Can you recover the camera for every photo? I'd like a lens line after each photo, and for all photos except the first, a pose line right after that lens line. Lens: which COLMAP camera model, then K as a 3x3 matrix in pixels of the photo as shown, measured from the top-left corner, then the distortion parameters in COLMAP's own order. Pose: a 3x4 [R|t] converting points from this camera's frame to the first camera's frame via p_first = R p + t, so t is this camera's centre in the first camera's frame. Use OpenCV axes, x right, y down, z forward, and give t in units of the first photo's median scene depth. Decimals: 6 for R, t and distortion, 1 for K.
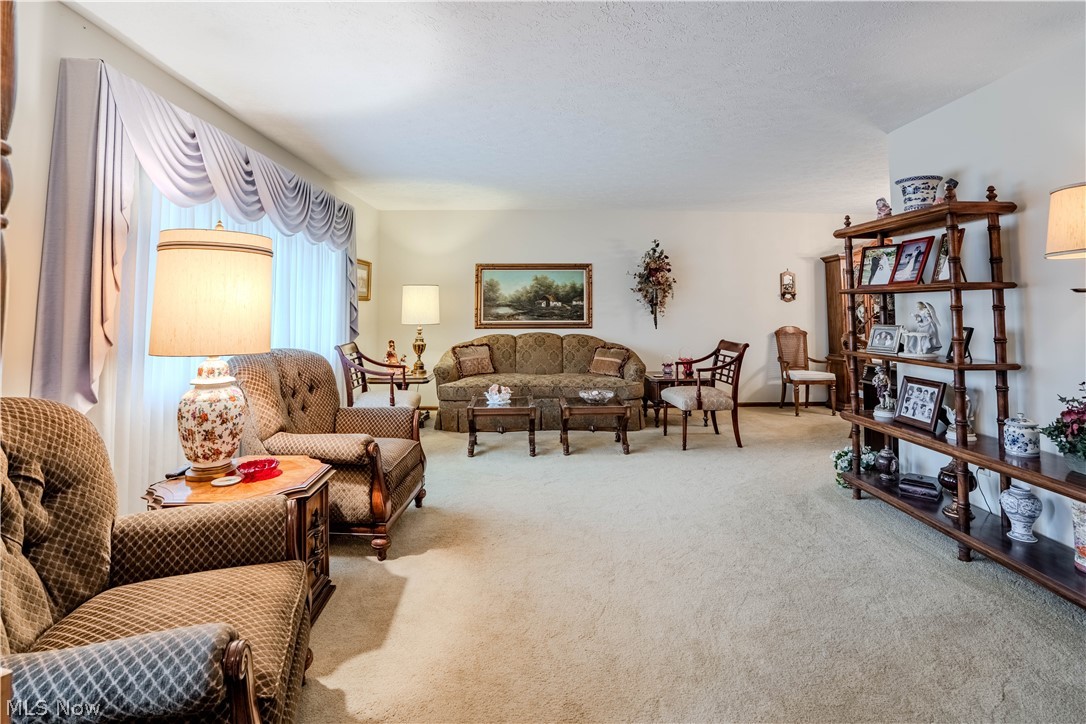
lens RADIAL K [[538.2, 0, 543.8], [0, 538.2, 274.4], [0, 0, 1]] dist [-0.041169, 0.019020]
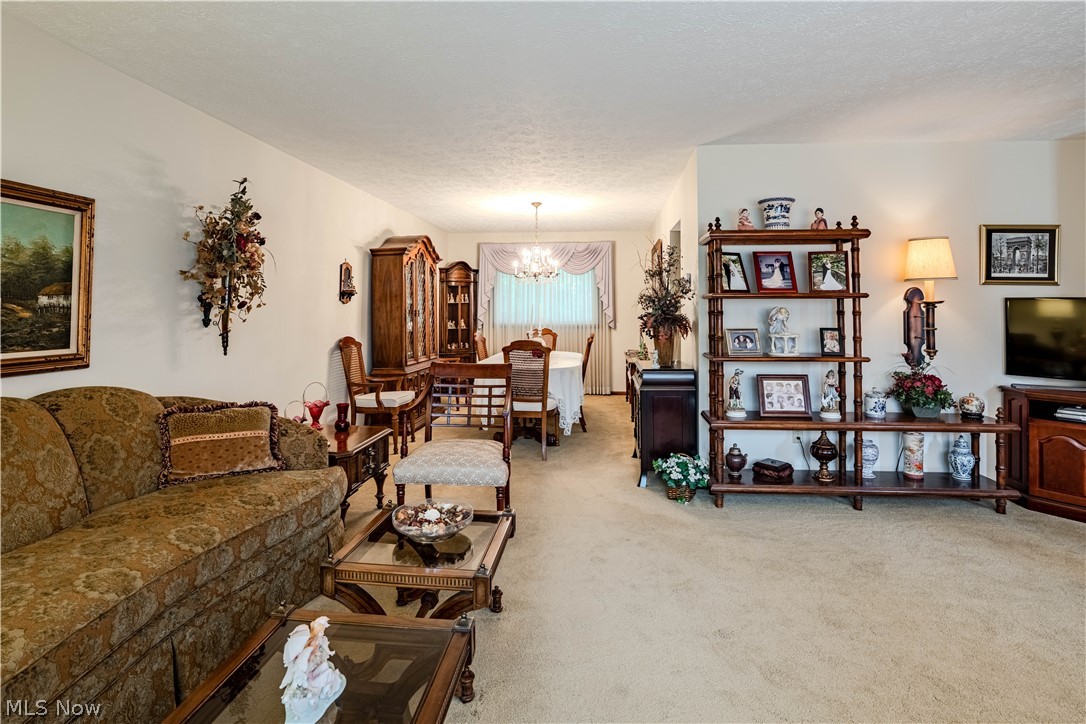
lens RADIAL K [[534.8, 0, 541.1], [0, 534.8, 294.4], [0, 0, 1]] dist [-0.017839, 0.000366]
pose [[0.154247, 0.026235, 0.987684, -0.518533], [-0.060326, 0.998032, -0.017089, 0.077972], [-0.986189, -0.056947, 0.155526, 1.381267]]
